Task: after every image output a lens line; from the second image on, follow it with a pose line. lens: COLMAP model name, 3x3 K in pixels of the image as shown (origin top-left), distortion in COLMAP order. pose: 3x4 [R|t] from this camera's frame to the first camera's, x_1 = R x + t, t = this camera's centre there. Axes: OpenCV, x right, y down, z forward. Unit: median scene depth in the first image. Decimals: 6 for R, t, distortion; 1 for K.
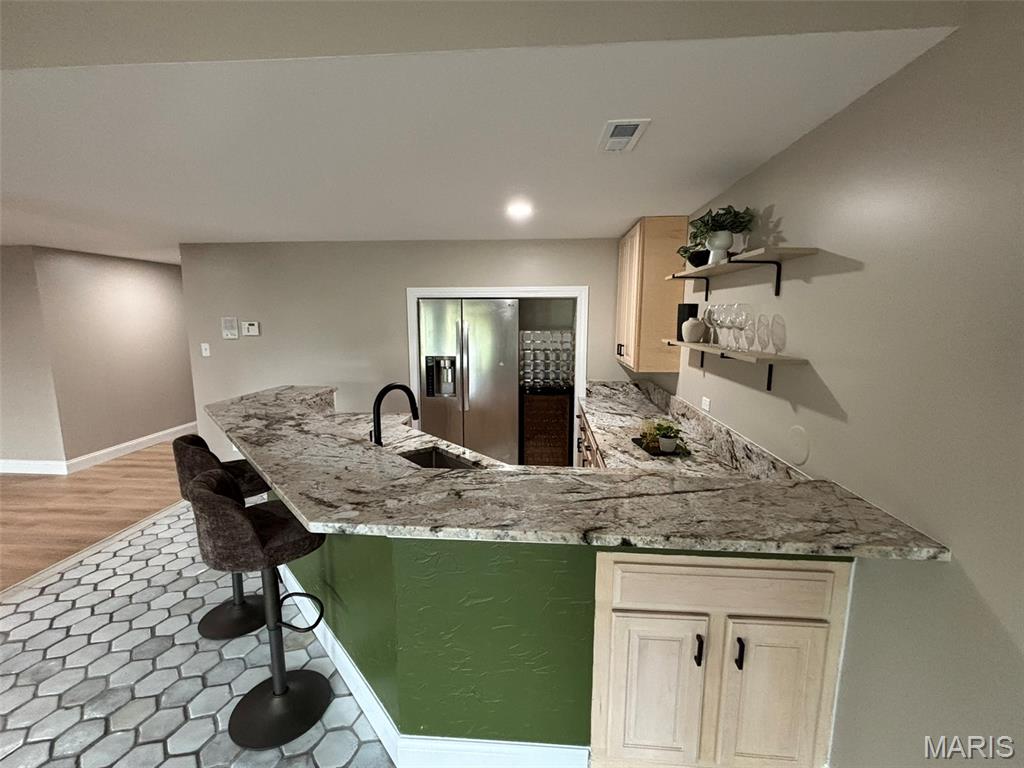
lens RADIAL K [[450.5, 0, 510.3], [0, 450.5, 383.5], [0, 0, 1]] dist [0.000673, 0.000357]
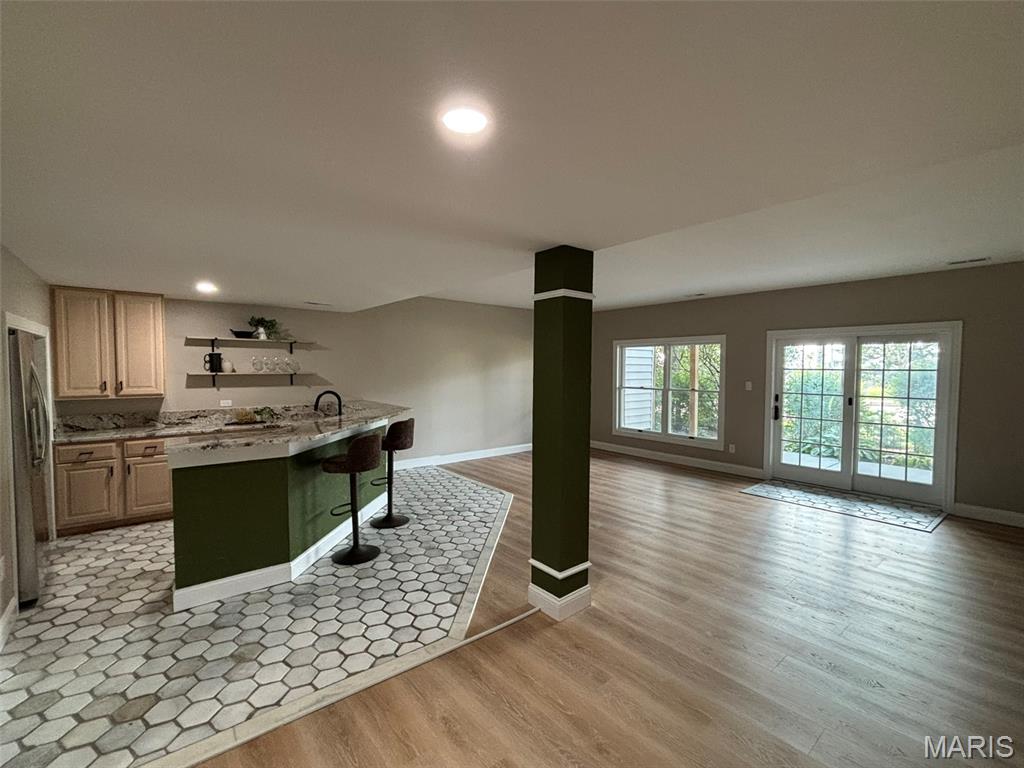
lens RADIAL K [[450.4, 0, 510.0], [0, 450.4, 384.2], [0, 0, 1]] dist [0.000823, -0.000180]
pose [[-0.687123, -0.030794, 0.725888, -1.852467], [0.106466, 0.984048, 0.142527, -0.187187], [-0.718698, 0.175216, -0.672884, 1.411857]]
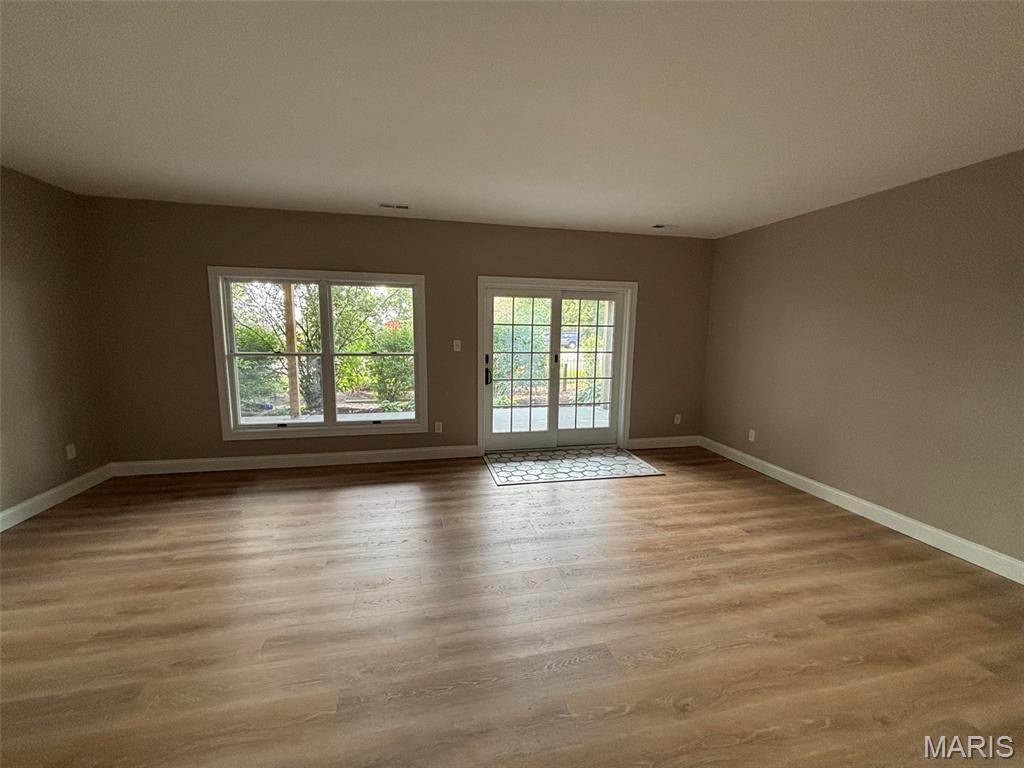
lens RADIAL K [[413.8, 0, 512.1], [0, 413.8, 385.2], [0, 0, 1]] dist [-0.000217, 0.000012]
pose [[-0.957087, 0.027806, -0.288465, -0.707530], [-0.057566, 0.957309, 0.283275, -0.045317], [0.284027, 0.287724, -0.914628, 0.580333]]
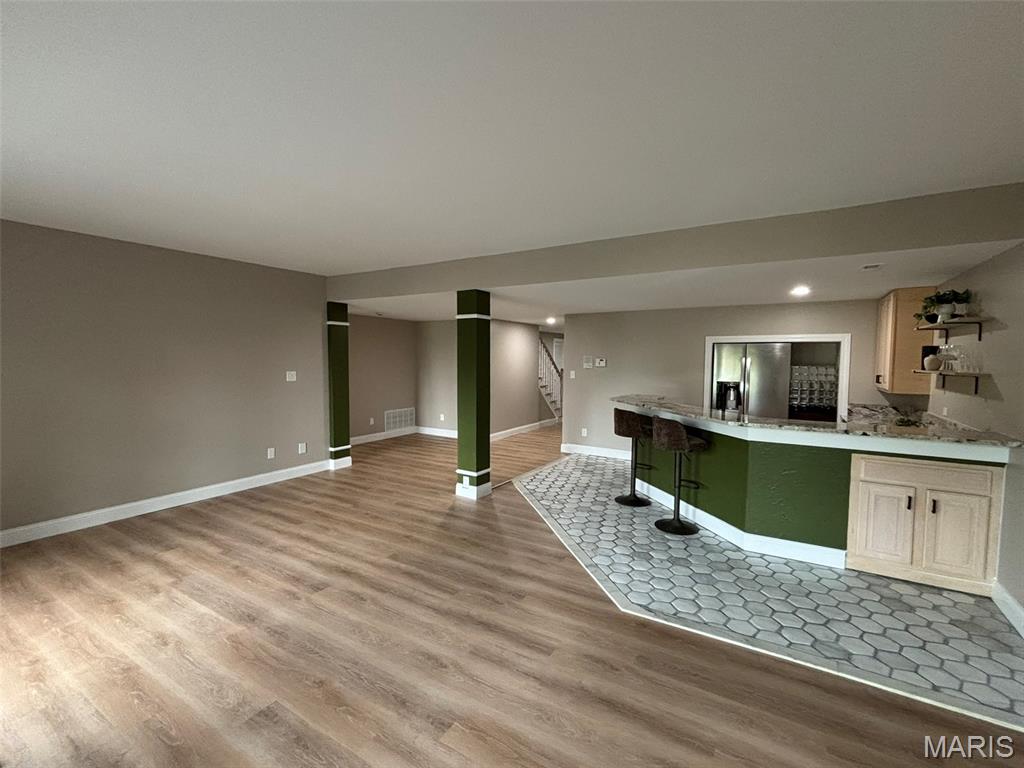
lens RADIAL K [[450.5, 0, 510.3], [0, 450.5, 383.5], [0, 0, 1]] dist [0.000673, 0.000357]
pose [[0.886722, 0.032834, -0.461136, -0.159024], [-0.078320, 0.993726, -0.079846, 0.181793], [0.455621, 0.106918, 0.883730, -0.978010]]
